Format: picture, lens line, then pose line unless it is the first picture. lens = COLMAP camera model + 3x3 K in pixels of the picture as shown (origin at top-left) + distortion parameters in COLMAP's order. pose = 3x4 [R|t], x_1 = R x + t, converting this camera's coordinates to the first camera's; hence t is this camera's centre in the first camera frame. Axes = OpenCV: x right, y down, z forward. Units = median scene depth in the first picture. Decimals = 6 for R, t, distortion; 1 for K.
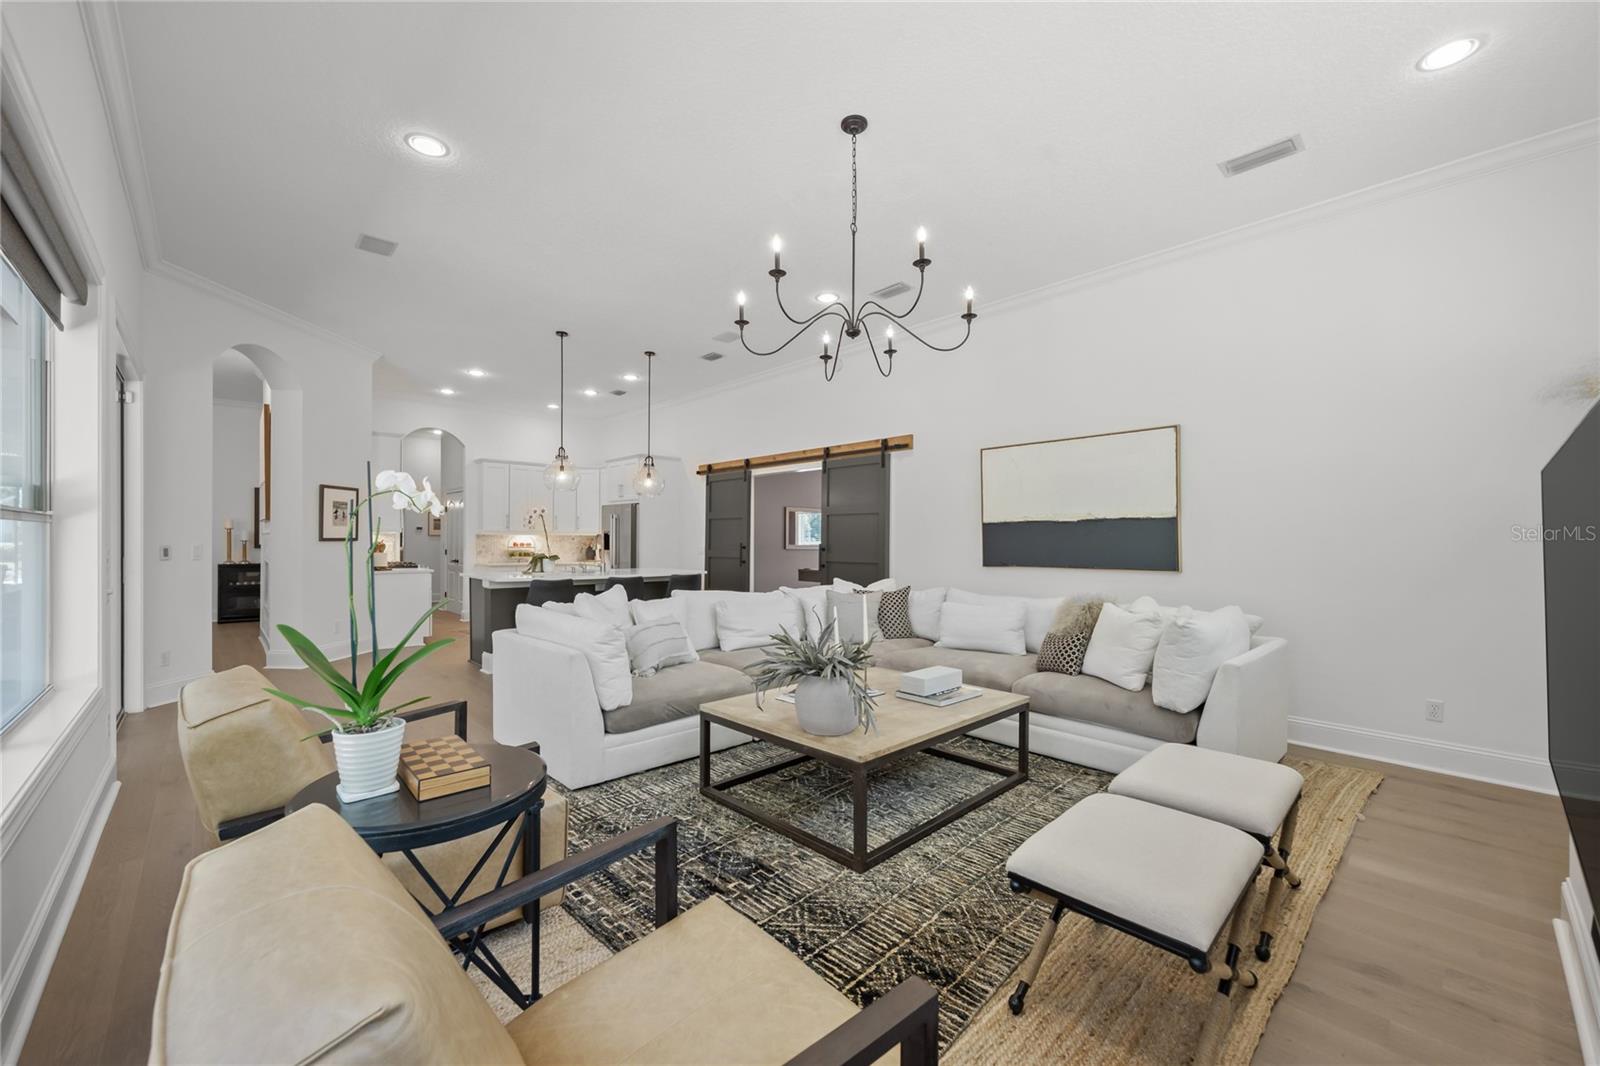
lens RADIAL K [[638.1, 0, 800.7], [0, 638.1, 536.2], [0, 0, 1]] dist [-0.000180, 0.000889]
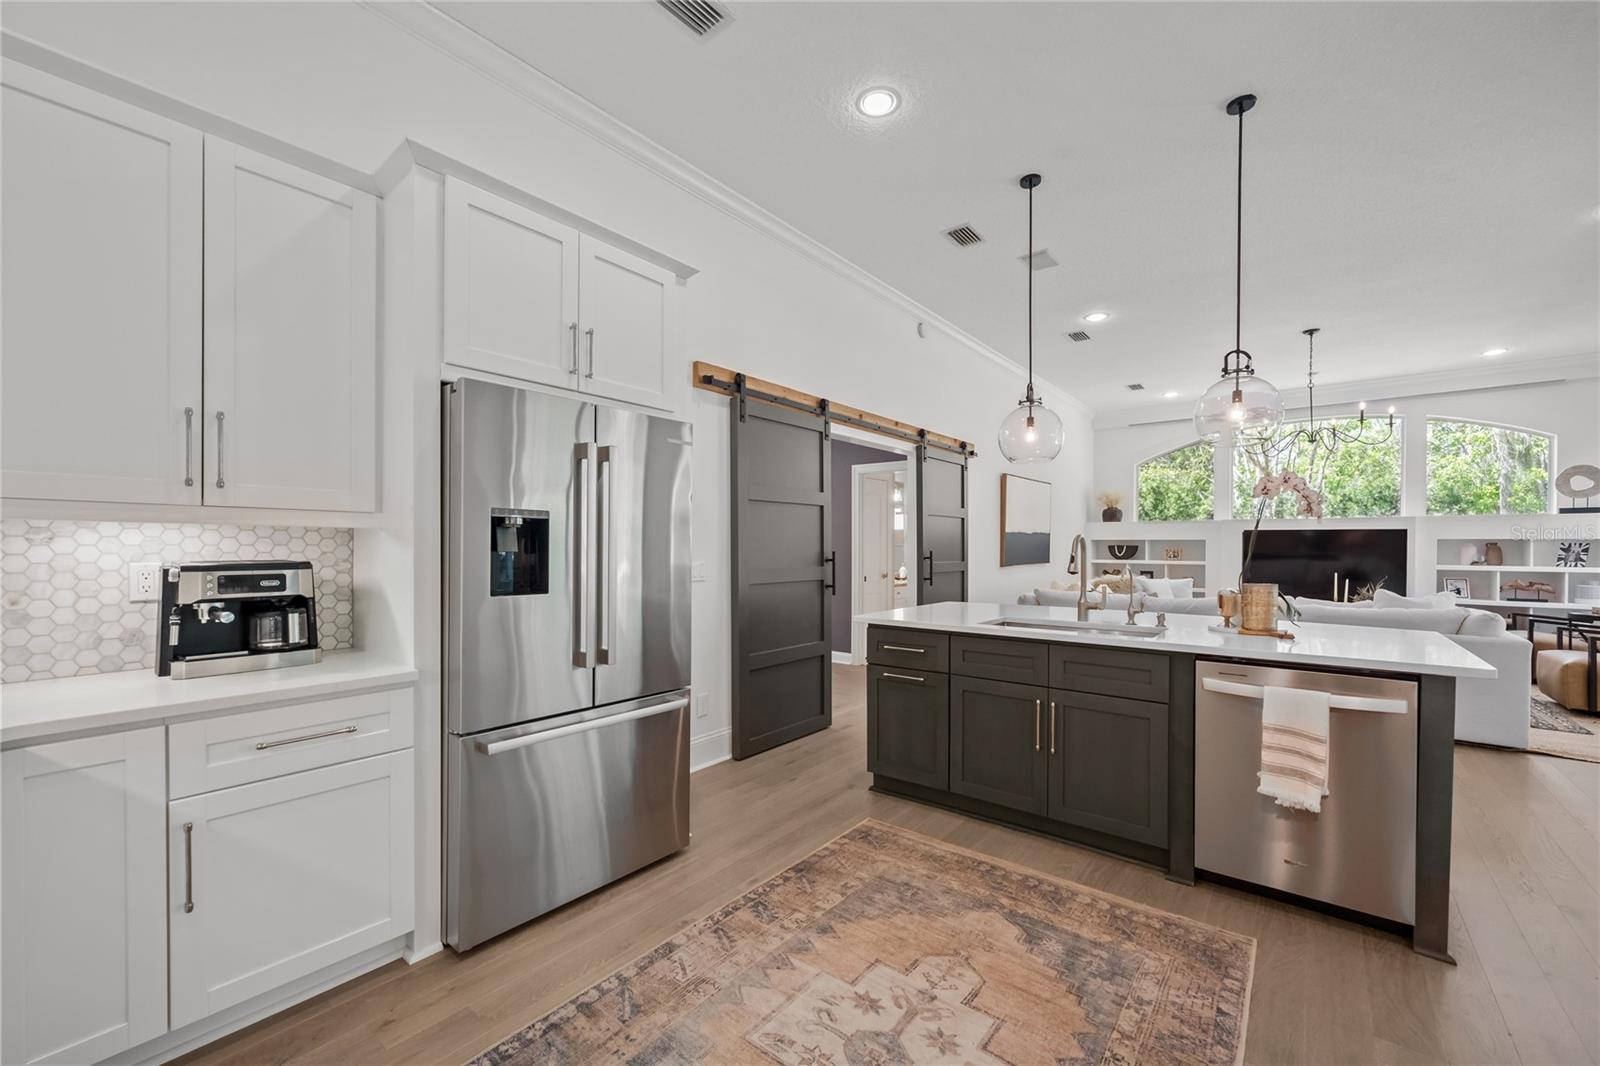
lens RADIAL K [[638.1, 0, 807.6], [0, 638.1, 543.4], [0, 0, 1]] dist [-0.000180, 0.000889]
pose [[-0.151919, -0.002561, 0.988390, -0.693993], [-0.011767, 0.999930, 0.000782, 0.003614], [-0.988323, -0.011512, -0.151938, 1.212818]]
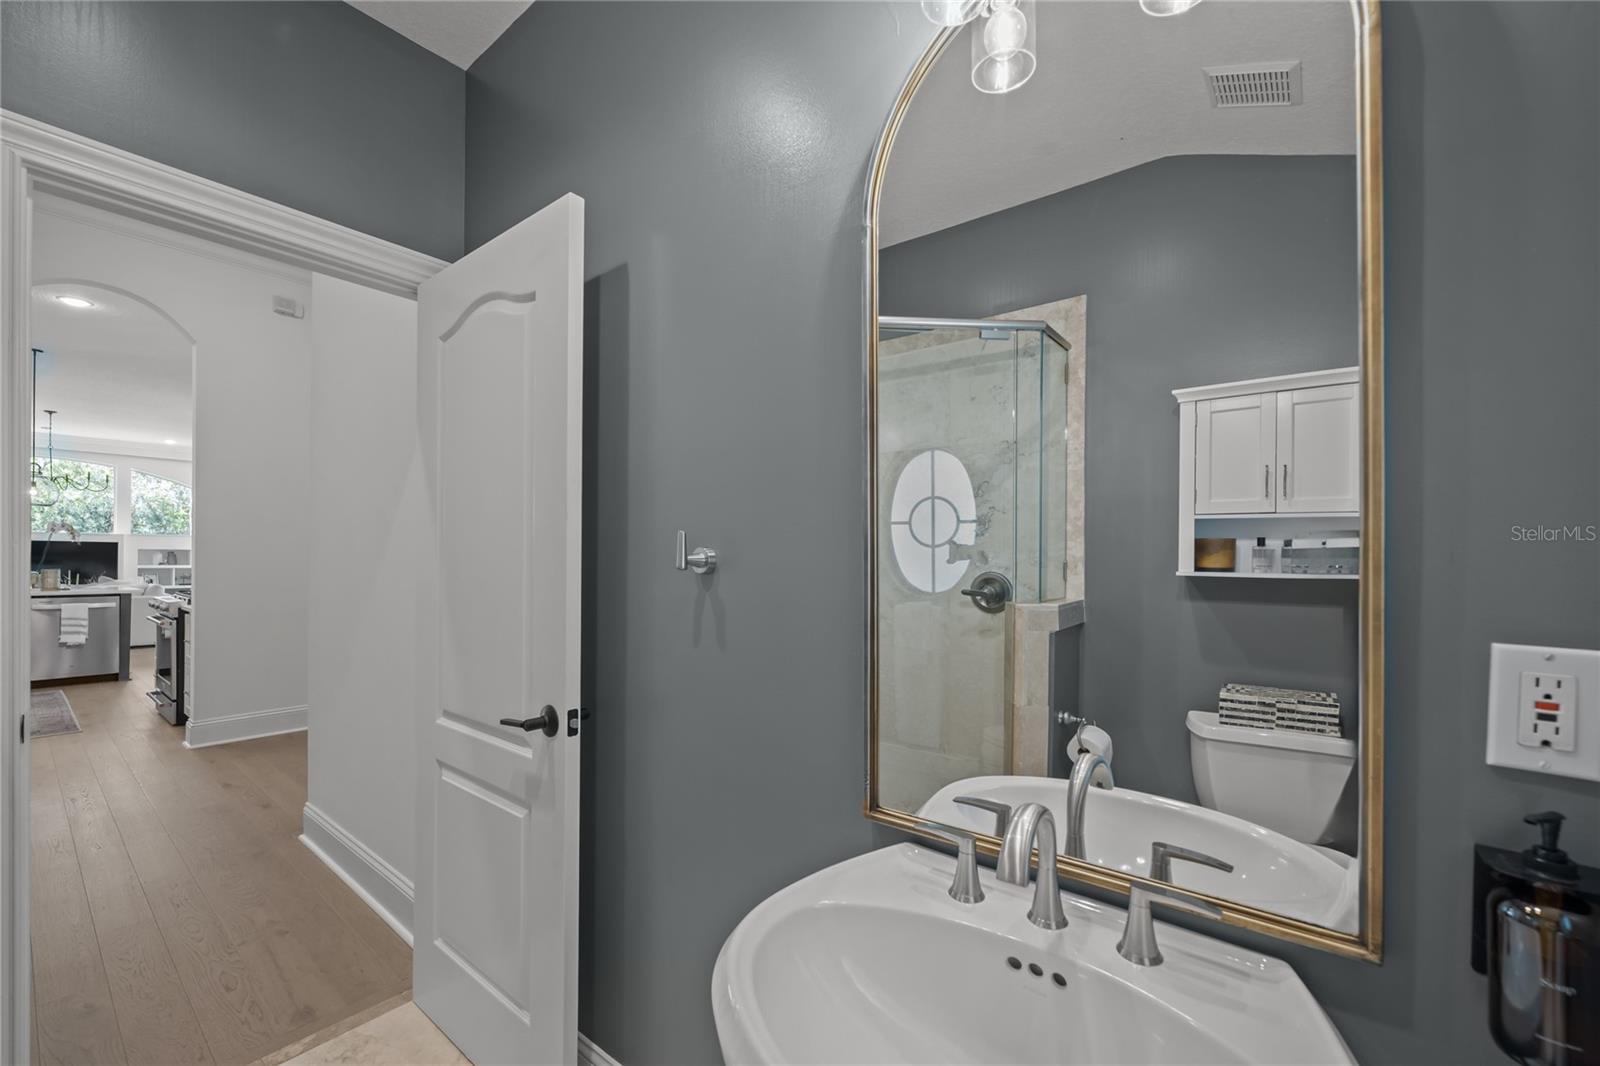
lens RADIAL K [[638.1, 0, 771.5], [0, 638.1, 566.6], [0, 0, 1]] dist [-0.000180, 0.000889]
pose [[-0.991495, -0.009961, -0.129763, -1.215196], [-0.010656, 0.999932, 0.004658, 0.005863], [0.129708, 0.006002, -0.991534, 1.869414]]
